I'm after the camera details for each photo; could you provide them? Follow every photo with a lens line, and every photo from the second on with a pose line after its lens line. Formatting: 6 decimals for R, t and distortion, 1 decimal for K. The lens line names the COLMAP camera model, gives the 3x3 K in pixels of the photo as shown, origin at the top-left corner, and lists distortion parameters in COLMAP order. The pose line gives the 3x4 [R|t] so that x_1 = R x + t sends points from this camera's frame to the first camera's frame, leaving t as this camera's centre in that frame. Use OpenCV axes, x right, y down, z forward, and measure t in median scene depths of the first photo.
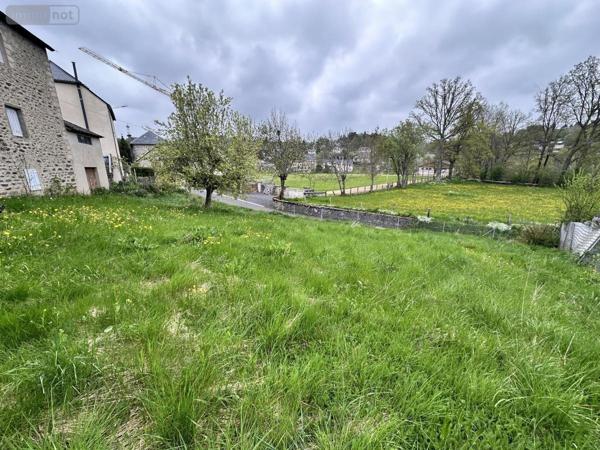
lens RADIAL K [[239.6, 0, 305.3], [0, 239.6, 226.2], [0, 0, 1]] dist [-0.000264, -0.000158]
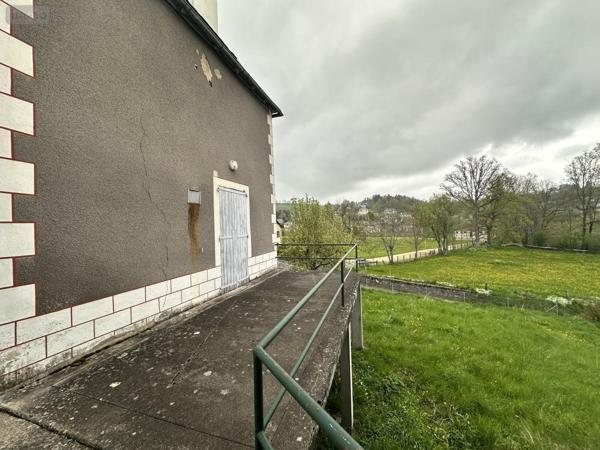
lens RADIAL K [[239.6, 0, 305.3], [0, 239.6, 226.2], [0, 0, 1]] dist [-0.000264, -0.000158]
pose [[0.994757, -0.010243, -0.101753, -0.081836], [-0.014738, 0.970226, -0.241752, -0.017350], [0.101199, 0.241984, 0.964988, -0.090705]]
